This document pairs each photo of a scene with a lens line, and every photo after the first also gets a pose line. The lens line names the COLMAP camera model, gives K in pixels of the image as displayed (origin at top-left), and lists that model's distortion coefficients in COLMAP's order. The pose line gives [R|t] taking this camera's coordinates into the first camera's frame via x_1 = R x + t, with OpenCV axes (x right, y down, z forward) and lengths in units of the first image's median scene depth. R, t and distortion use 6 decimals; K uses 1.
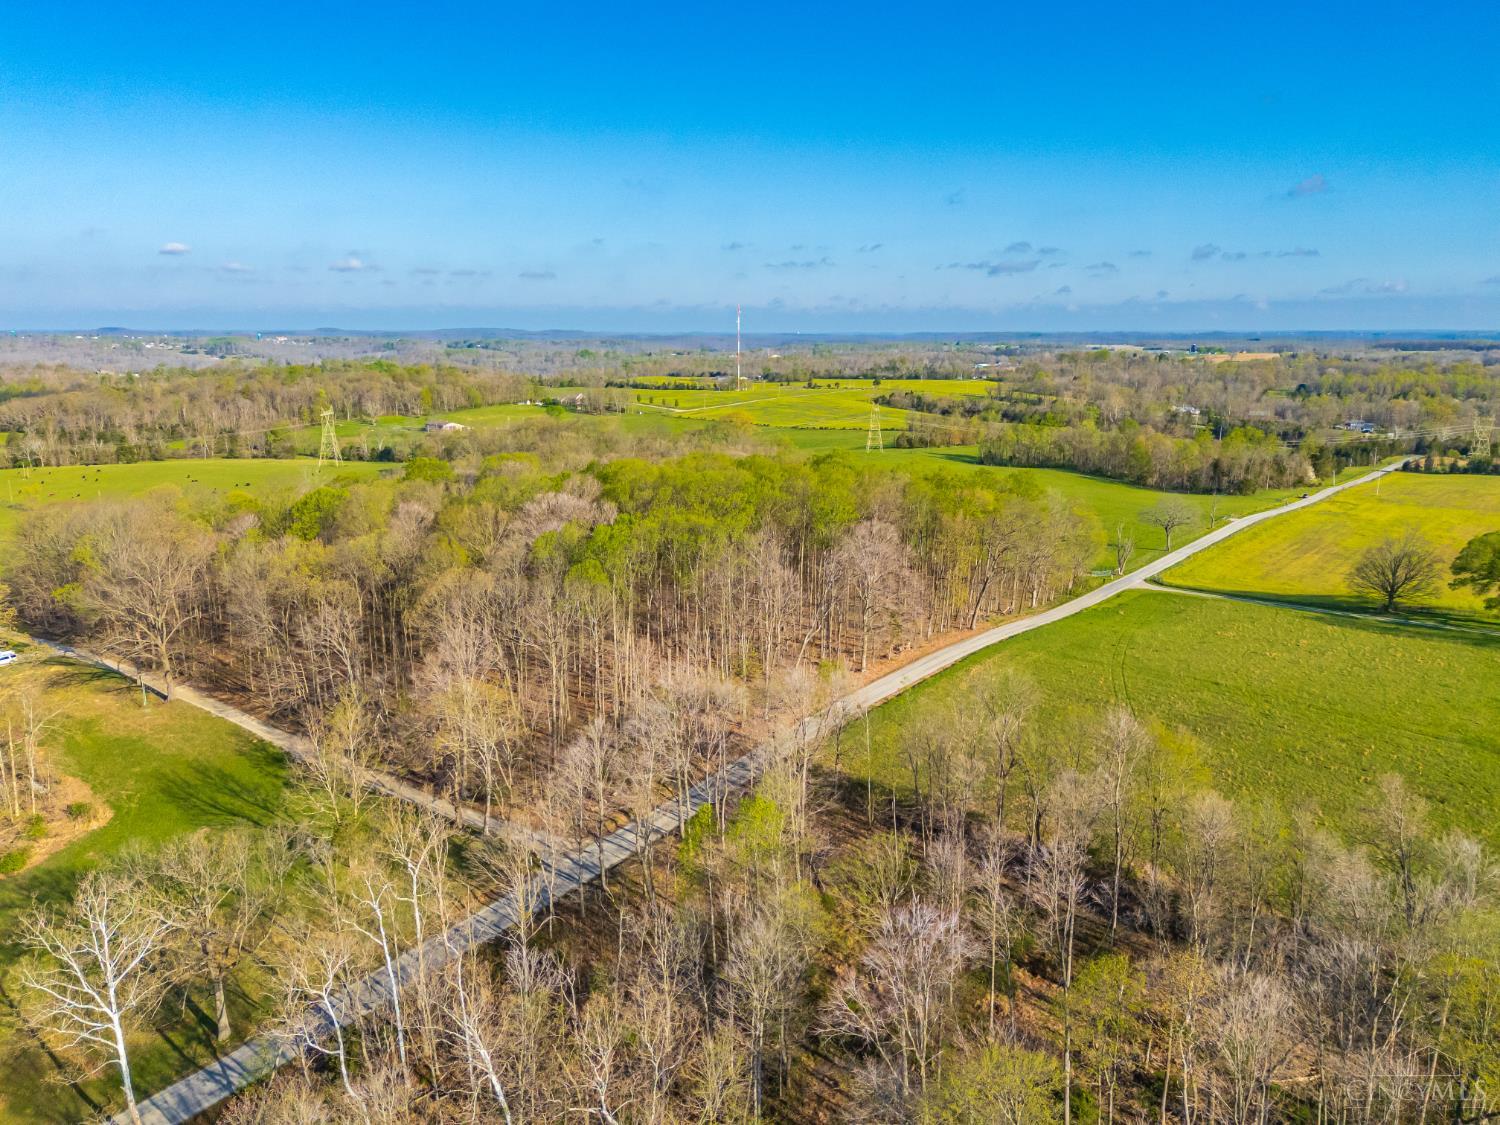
lens RADIAL K [[1103.5, 0, 745.3], [0, 1103.5, 549.3], [0, 0, 1]] dist [0.070466, -0.054344]
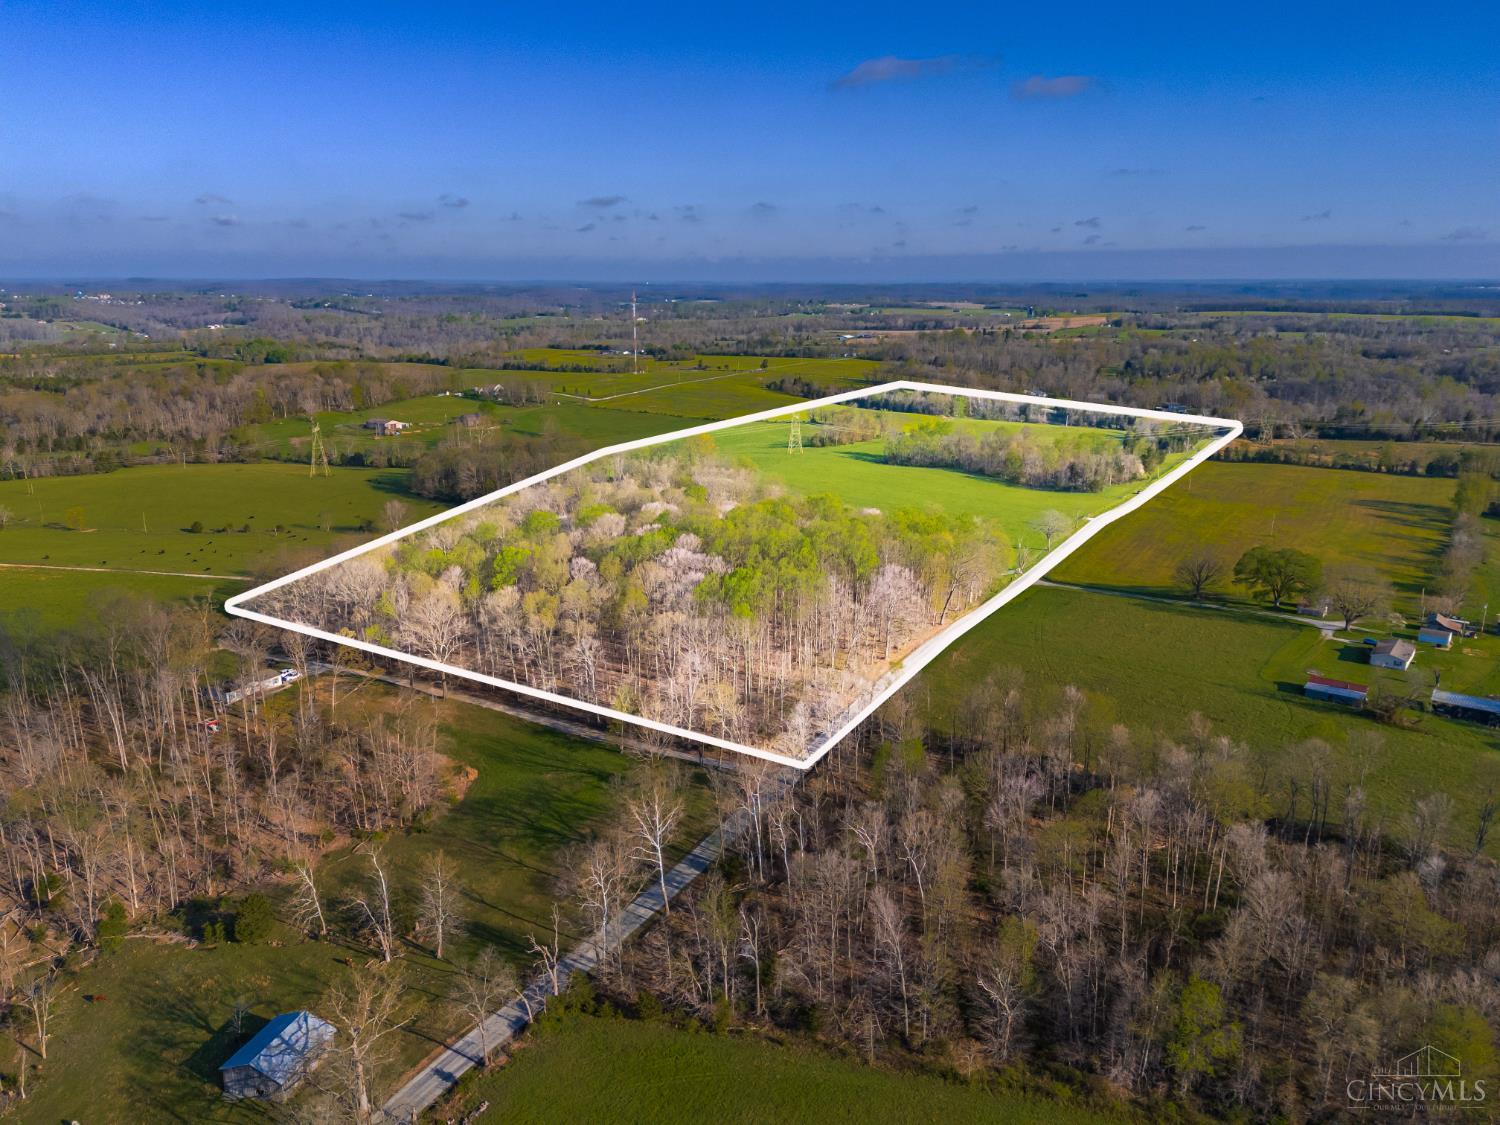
lens RADIAL K [[1103.5, 0, 746.4], [0, 1103.5, 563.9], [0, 0, 1]] dist [0.070466, -0.054344]
pose [[0.990522, -0.035704, 0.132635, -0.094423], [0.027950, 0.997815, 0.059868, -0.040018], [-0.134483, -0.055593, 0.989355, -0.168624]]
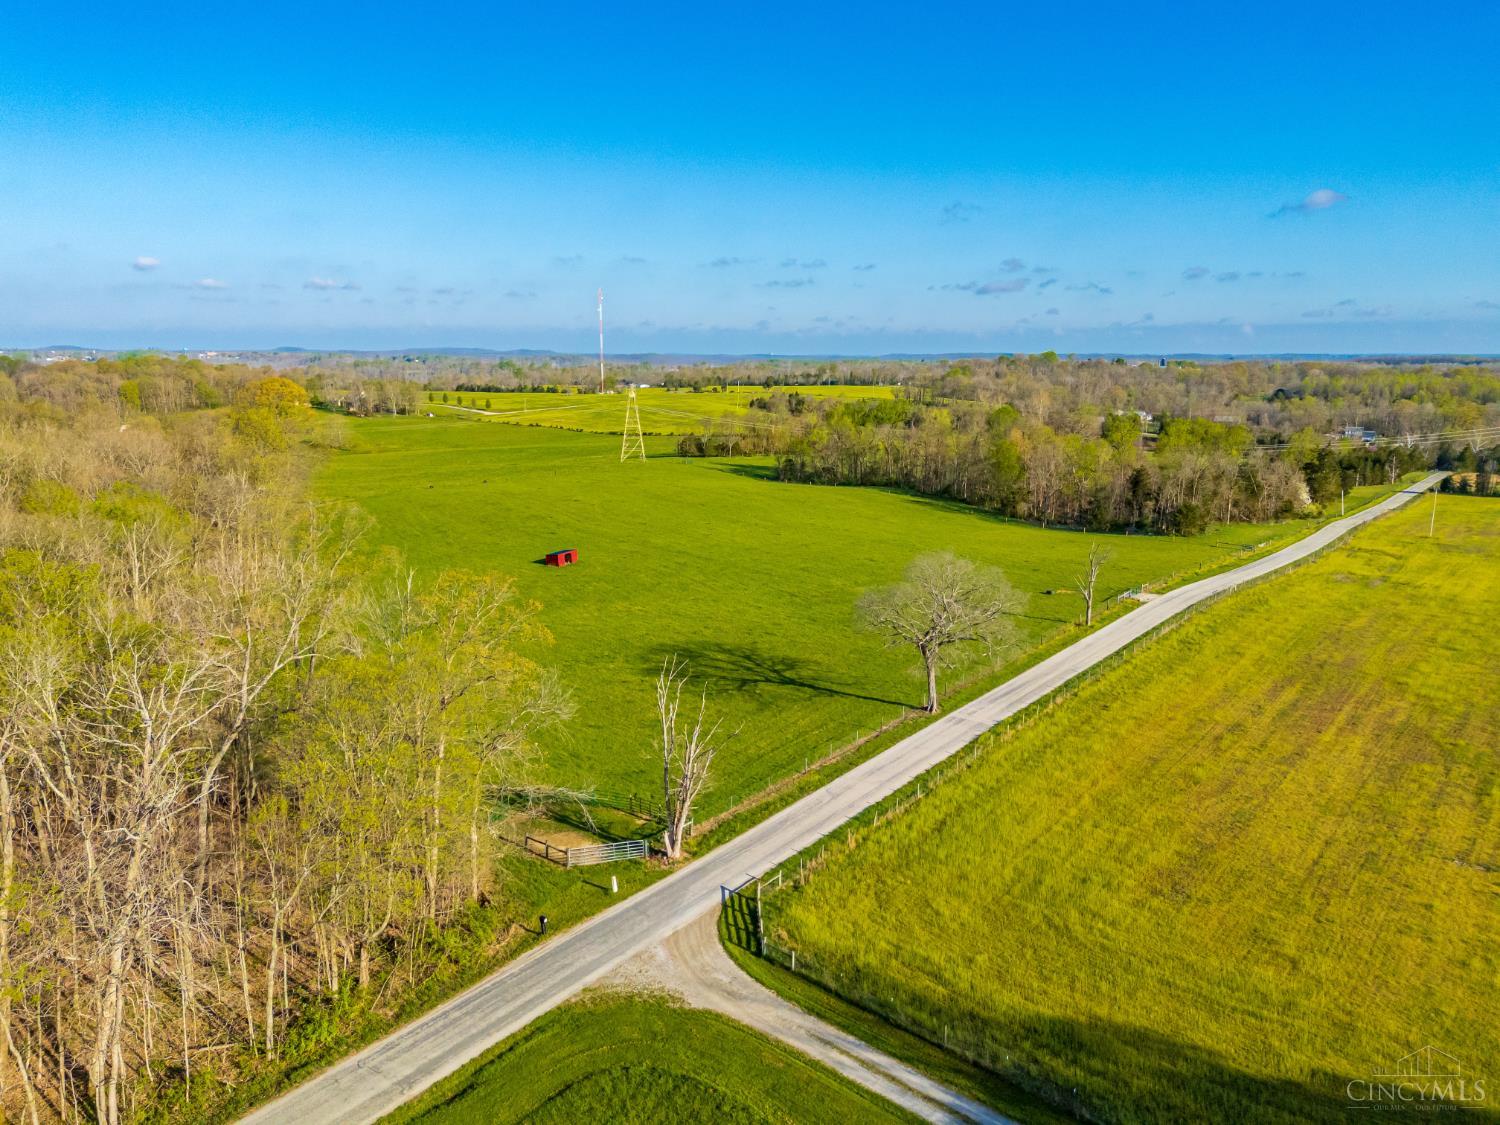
lens RADIAL K [[1103.5, 0, 748.7], [0, 1103.5, 563.4], [0, 0, 1]] dist [0.070466, -0.054344]
pose [[0.999805, 0.000209, 0.019723, 0.167886], [-0.000066, 0.999974, -0.007233, -0.023132], [-0.019724, 0.007230, 0.999779, 0.347096]]
